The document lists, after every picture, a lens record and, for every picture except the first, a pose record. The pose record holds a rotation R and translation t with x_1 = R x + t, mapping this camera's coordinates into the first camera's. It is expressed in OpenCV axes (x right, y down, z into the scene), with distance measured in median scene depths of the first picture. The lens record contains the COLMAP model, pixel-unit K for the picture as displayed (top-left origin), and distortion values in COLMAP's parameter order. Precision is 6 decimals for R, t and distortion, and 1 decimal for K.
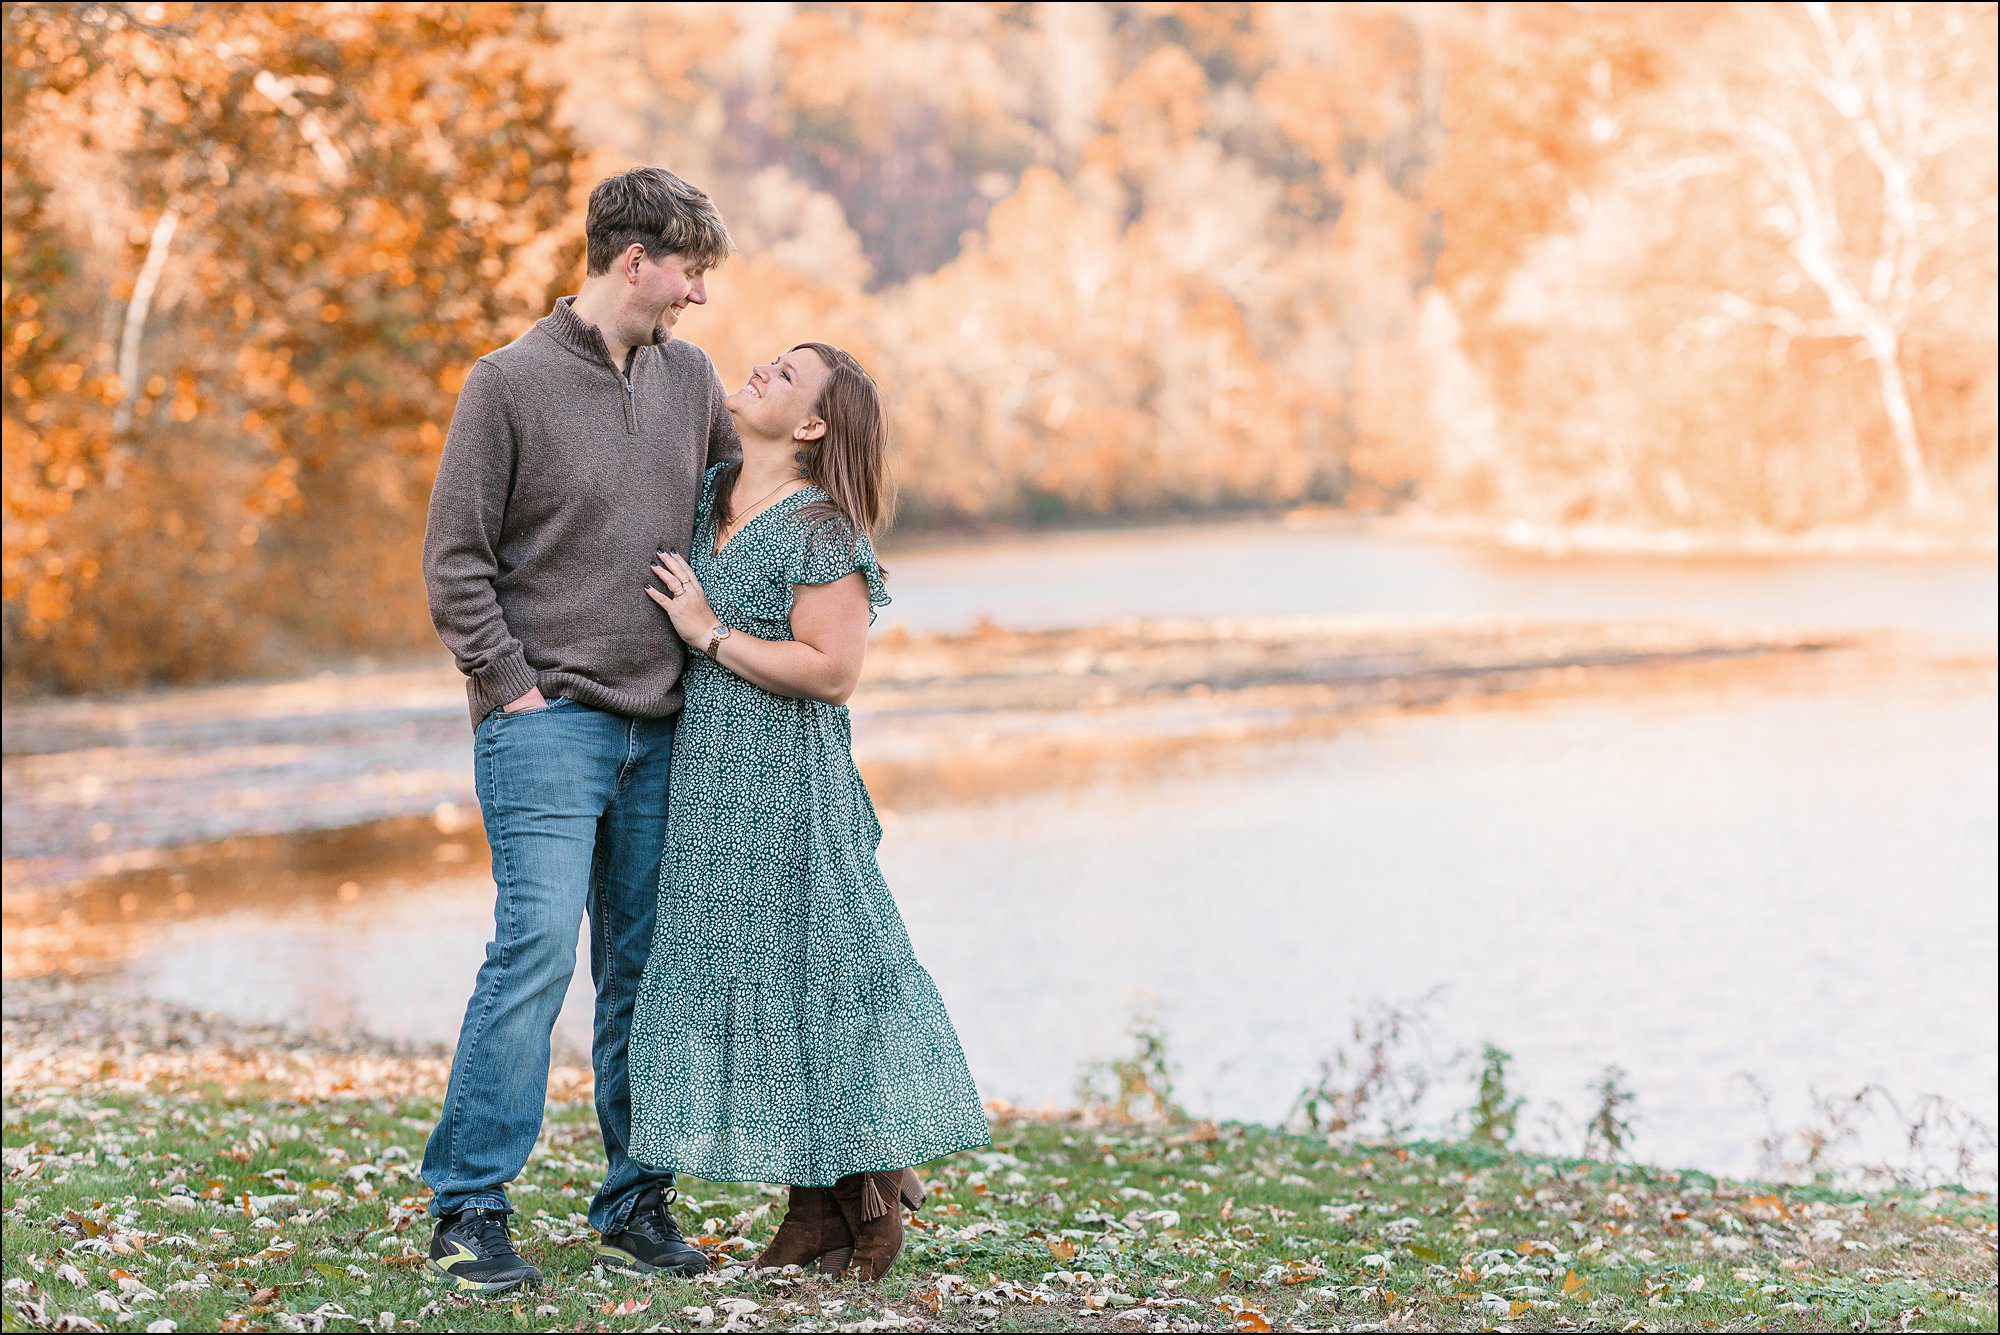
lens RADIAL K [[4830.7, 0, 1126.3], [0, 4830.7, 672.1], [0, 0, 1]] dist [0.196632, -0.156197]
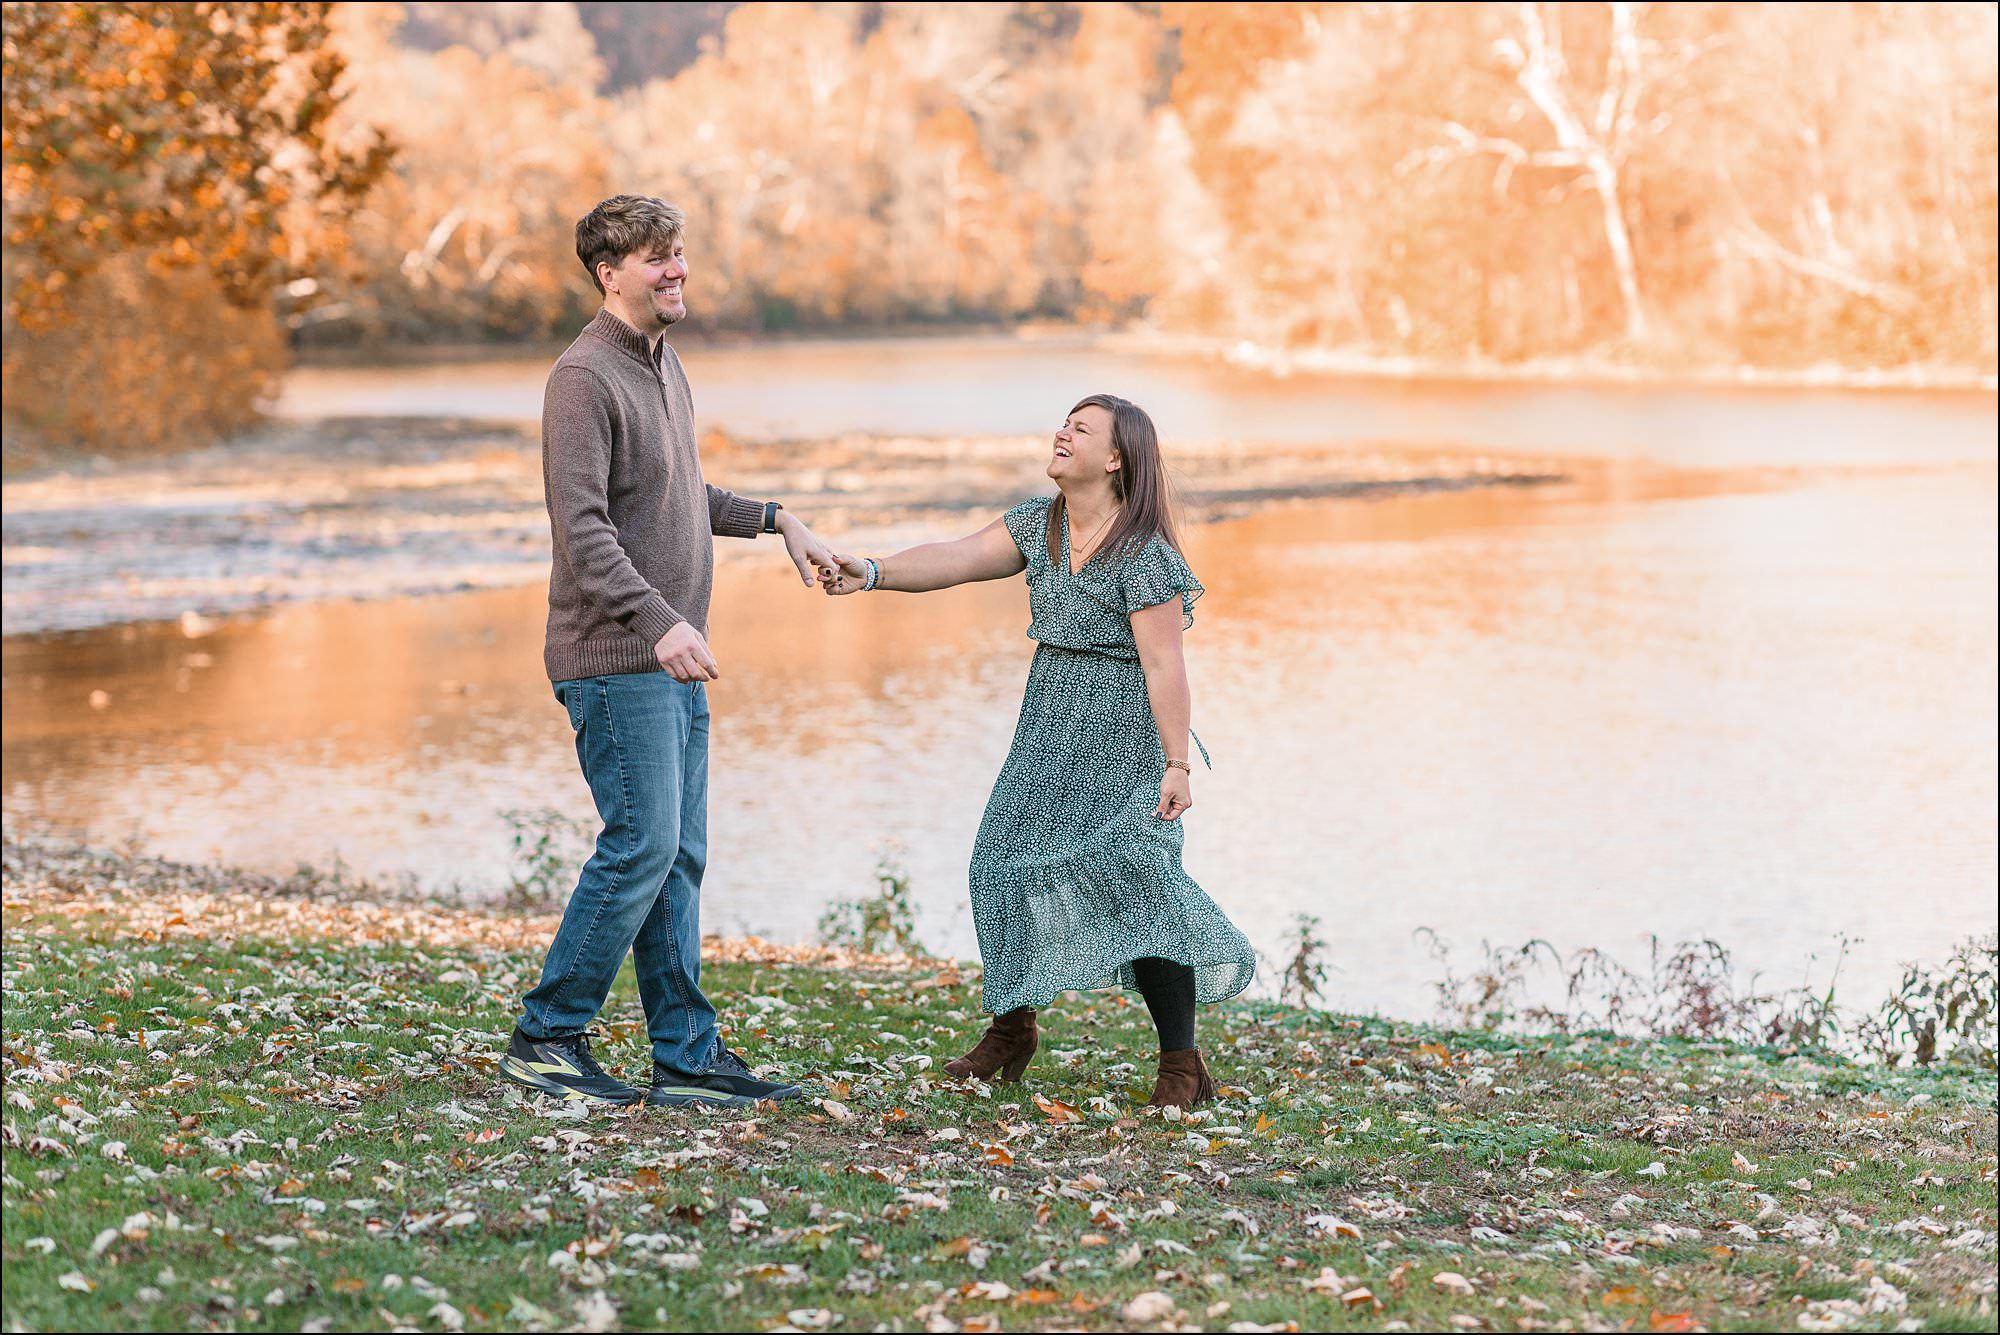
lens RADIAL K [[4830.7, 0, 1126.3], [0, 4830.7, 672.1], [0, 0, 1]] dist [0.196632, -0.156197]
pose [[0.998063, 0.022807, 0.057881, -0.008961], [-0.025164, 0.998870, 0.040323, -0.022250], [-0.056896, -0.041701, 0.997509, -0.125653]]
